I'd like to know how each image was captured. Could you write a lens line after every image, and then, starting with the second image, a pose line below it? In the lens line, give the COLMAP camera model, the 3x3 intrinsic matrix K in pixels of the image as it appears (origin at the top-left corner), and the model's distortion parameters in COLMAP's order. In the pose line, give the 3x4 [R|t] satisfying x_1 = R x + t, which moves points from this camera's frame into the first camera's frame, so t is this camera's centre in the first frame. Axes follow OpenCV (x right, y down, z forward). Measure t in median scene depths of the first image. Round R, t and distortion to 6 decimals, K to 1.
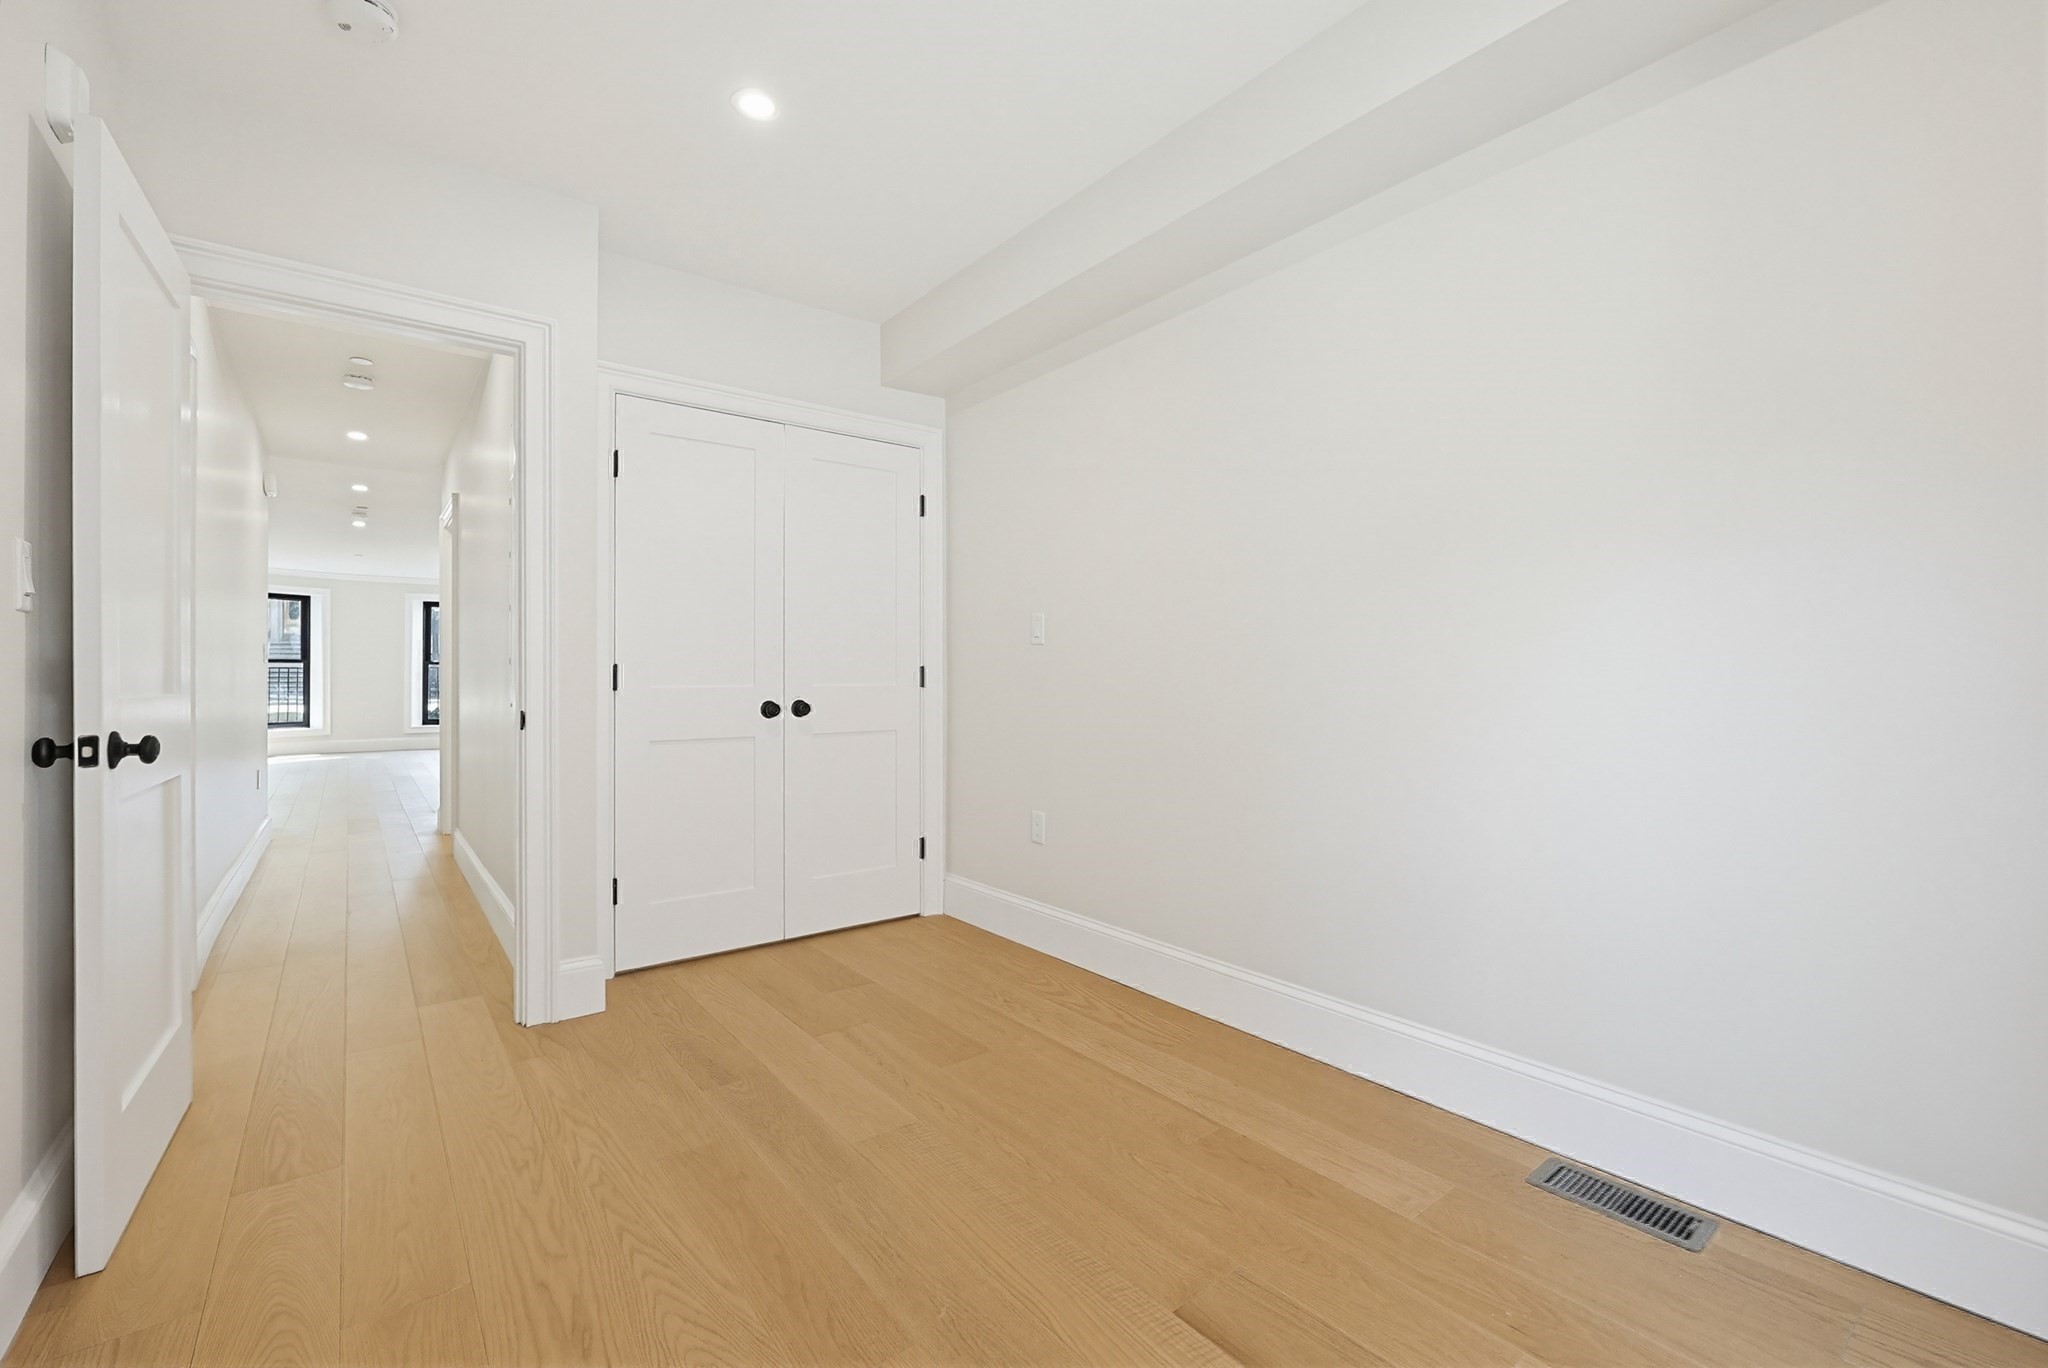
lens RADIAL K [[880.5, 0, 1033.0], [0, 880.5, 675.7], [0, 0, 1]] dist [-0.002653, -0.001123]
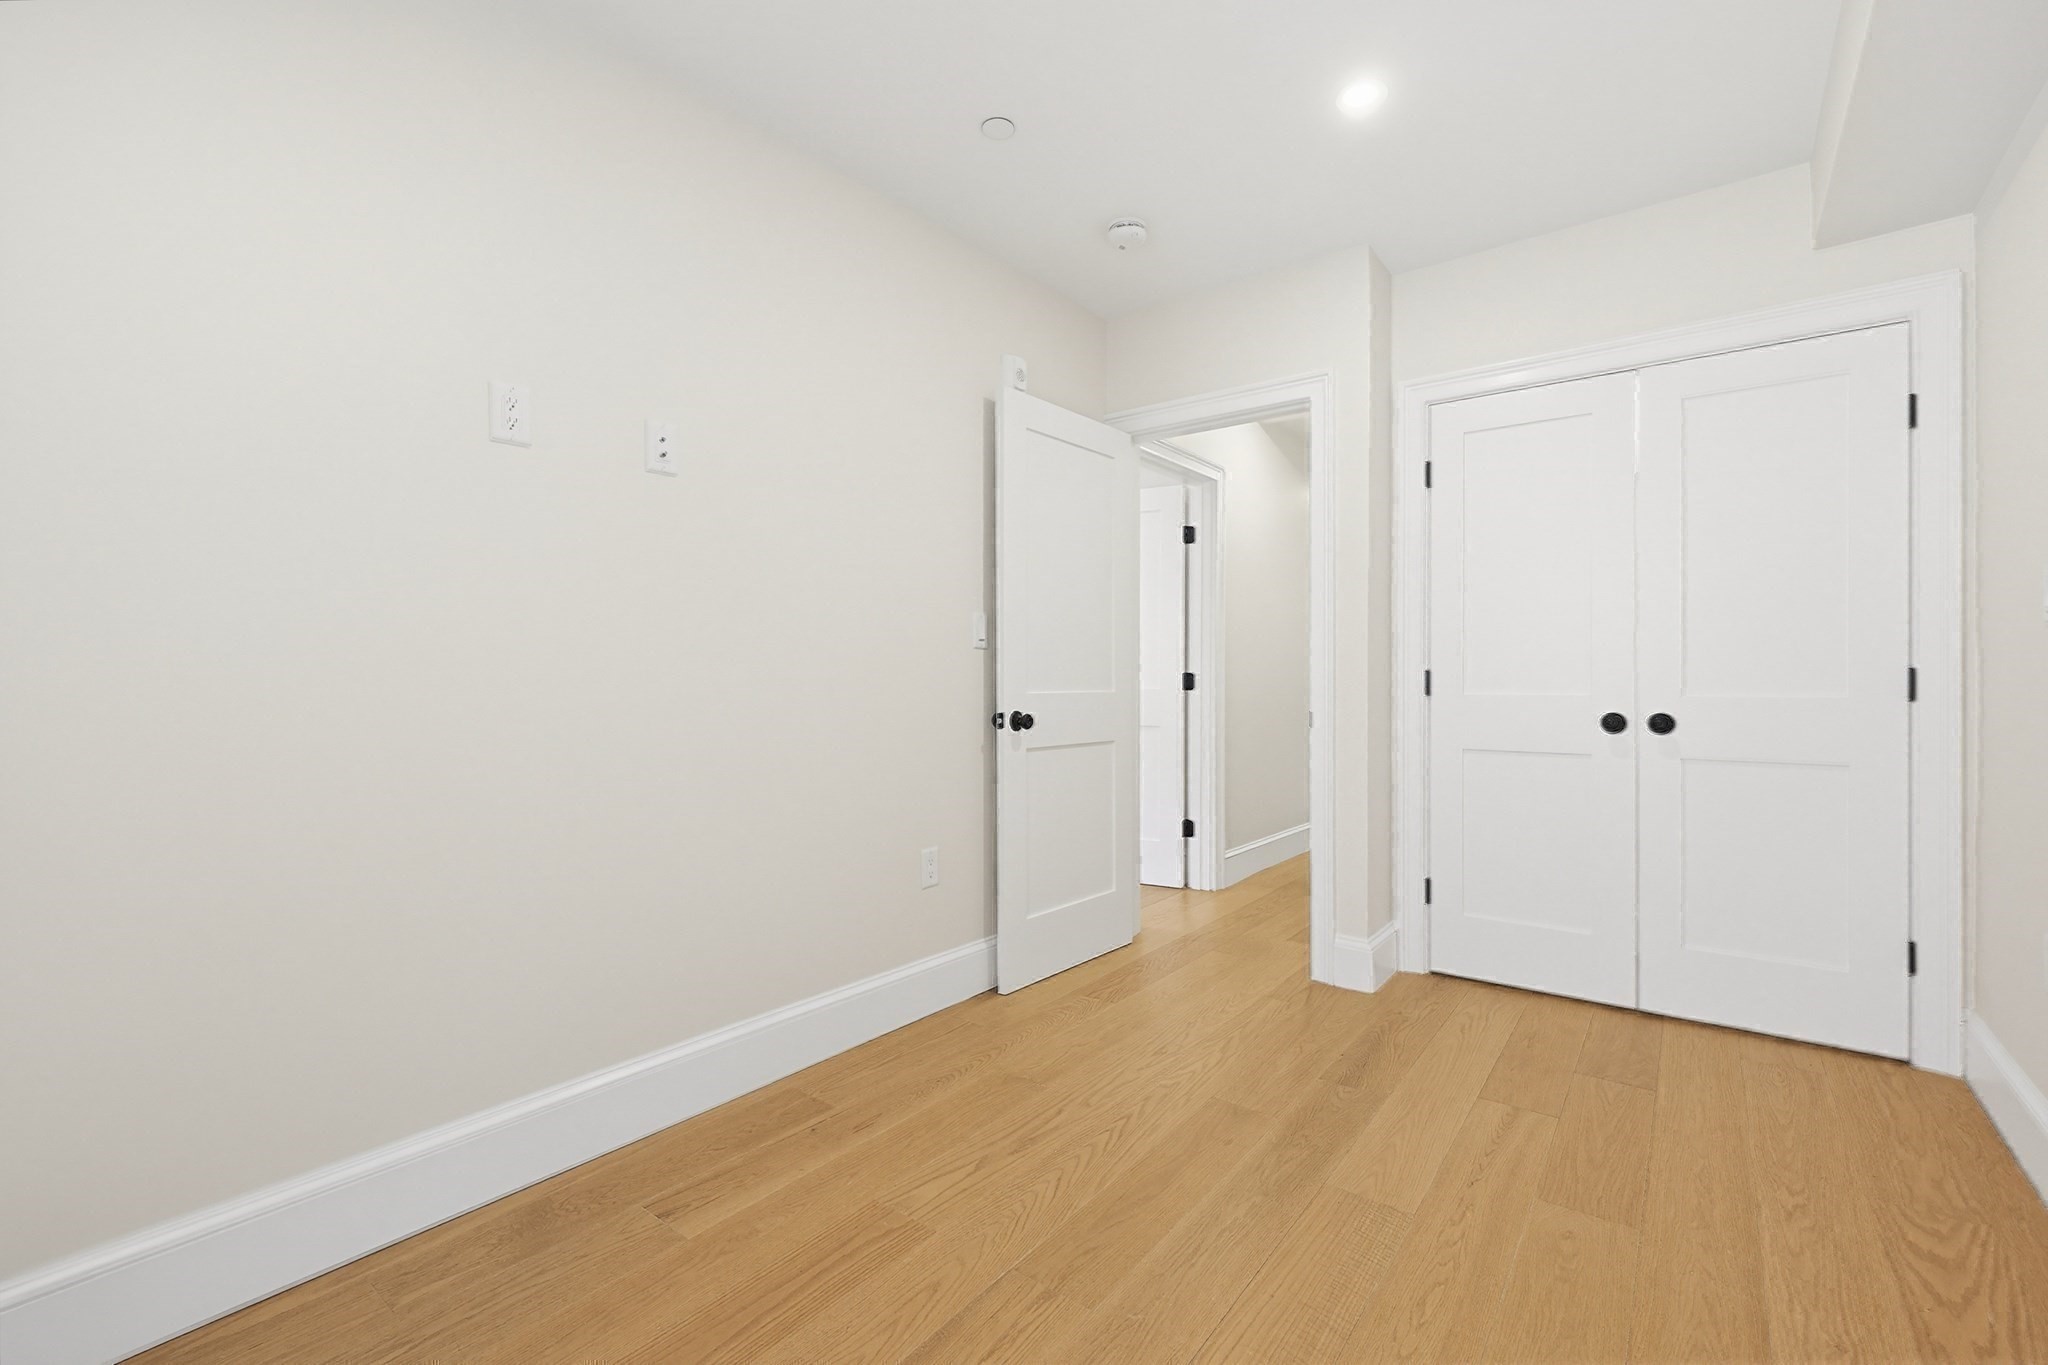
lens RADIAL K [[880.5, 0, 1053.6], [0, 880.5, 683.3], [0, 0, 1]] dist [-0.002653, -0.001123]
pose [[0.255891, 0.007606, -0.966676, 0.432650], [-0.001728, 0.999971, 0.007411, -0.004788], [0.966704, -0.000226, 0.255896, 0.334620]]
